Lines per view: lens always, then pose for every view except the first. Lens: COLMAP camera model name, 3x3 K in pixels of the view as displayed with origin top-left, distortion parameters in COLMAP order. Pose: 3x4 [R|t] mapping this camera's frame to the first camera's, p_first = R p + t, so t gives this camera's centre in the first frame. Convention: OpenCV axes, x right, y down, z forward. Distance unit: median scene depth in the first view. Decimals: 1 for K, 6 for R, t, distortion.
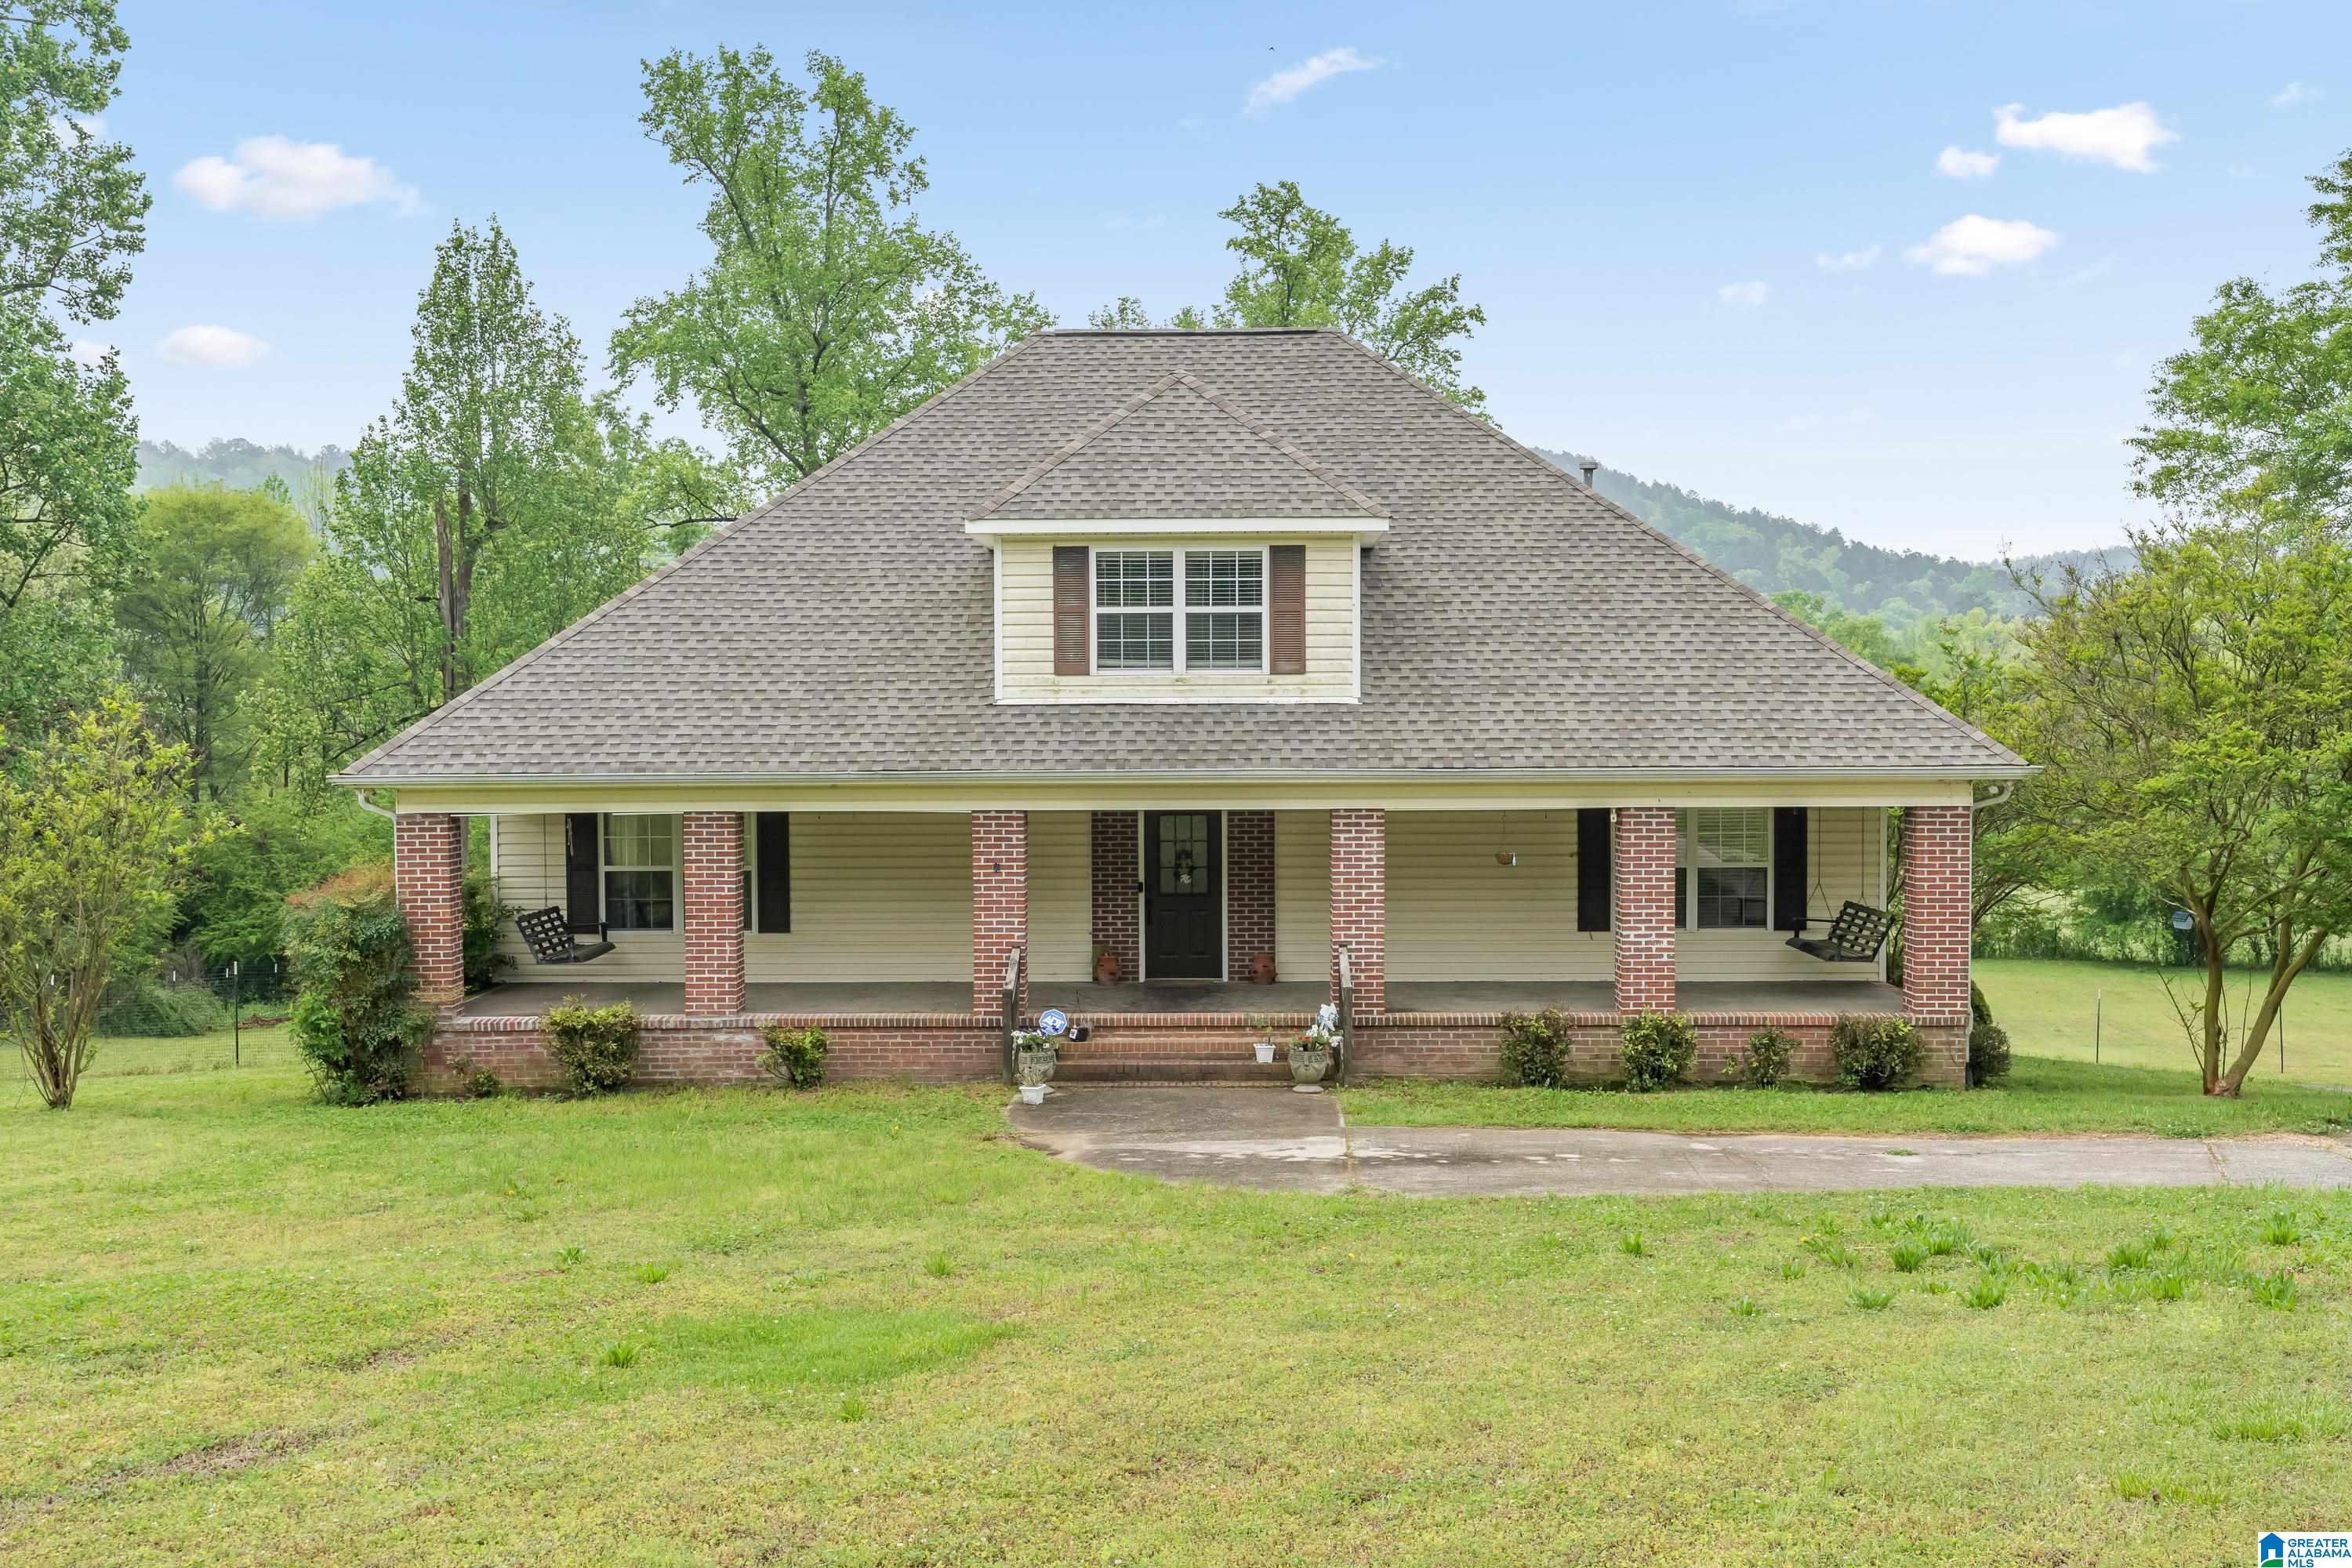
lens RADIAL K [[2219.9, 0, 1189.3], [0, 2219.9, 772.7], [0, 0, 1]] dist [0.004509, 0.000000]
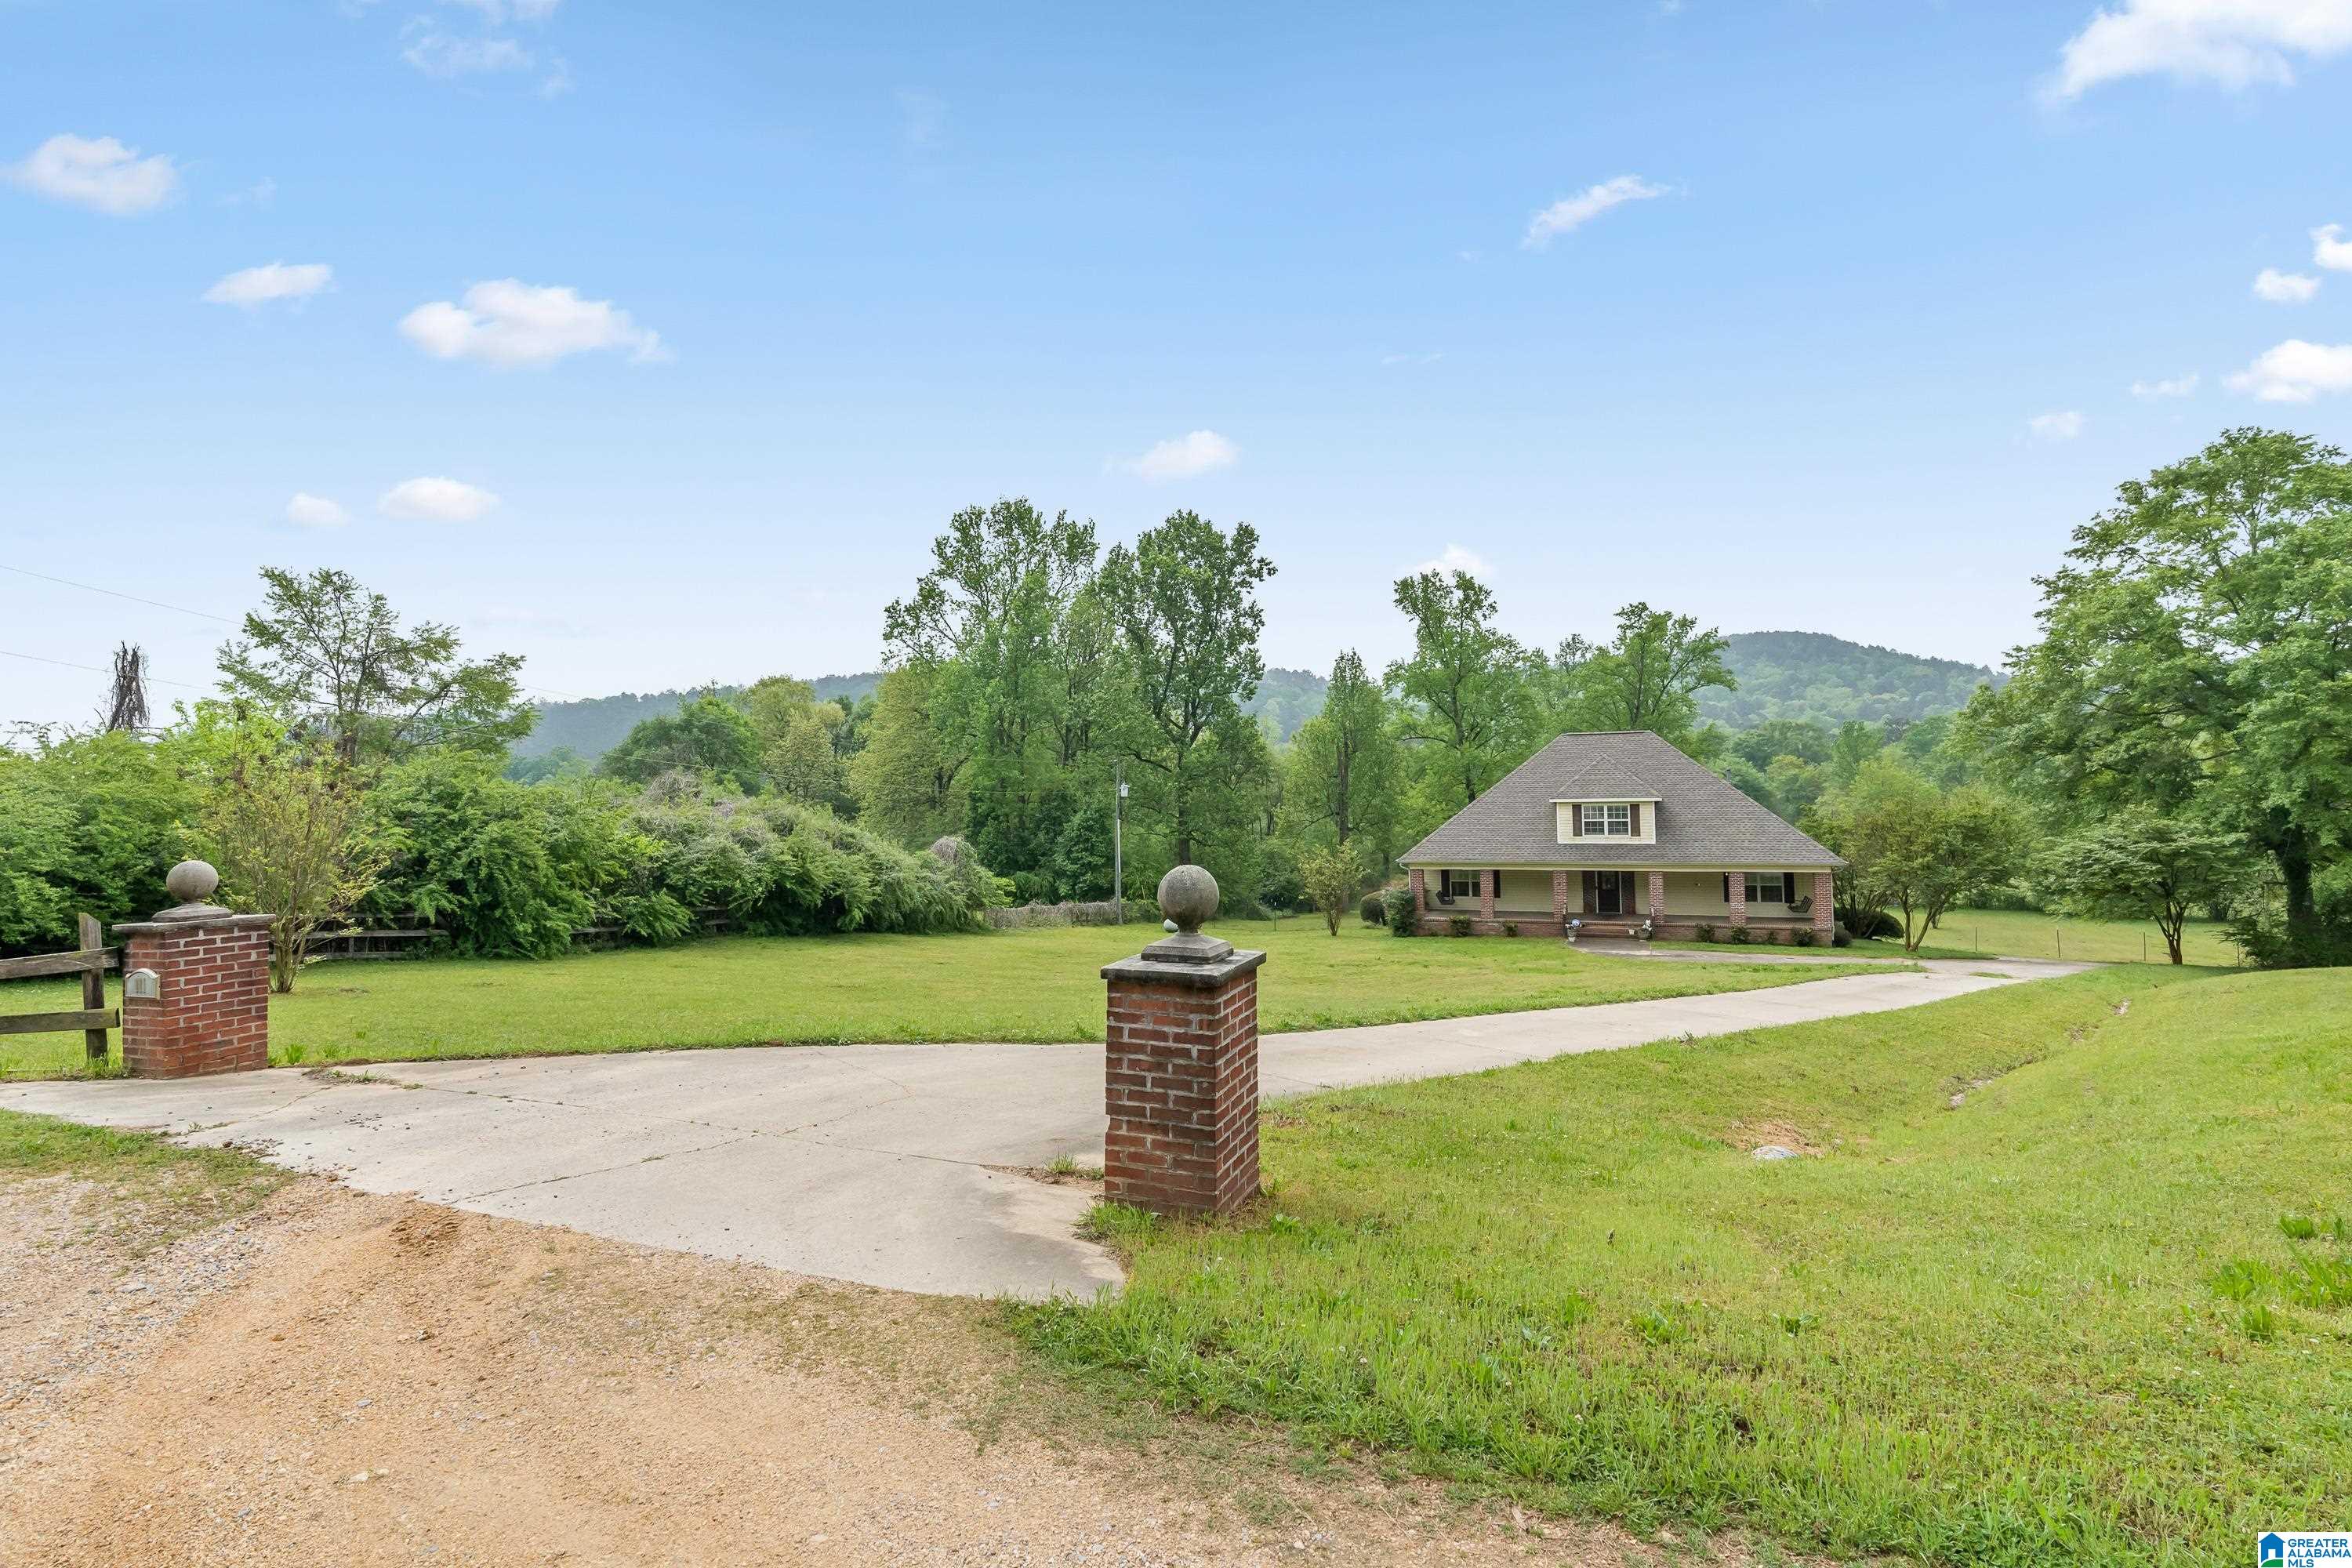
lens RADIAL K [[945.9, 0, 1253.3], [0, 945.9, 787.9], [0, 0, 1]] dist [0.000370, -0.000035]
pose [[0.937328, -0.022076, -0.347747, -0.006090], [0.011214, 0.999385, -0.033216, -0.080844], [0.348267, 0.027235, 0.937000, -0.809748]]
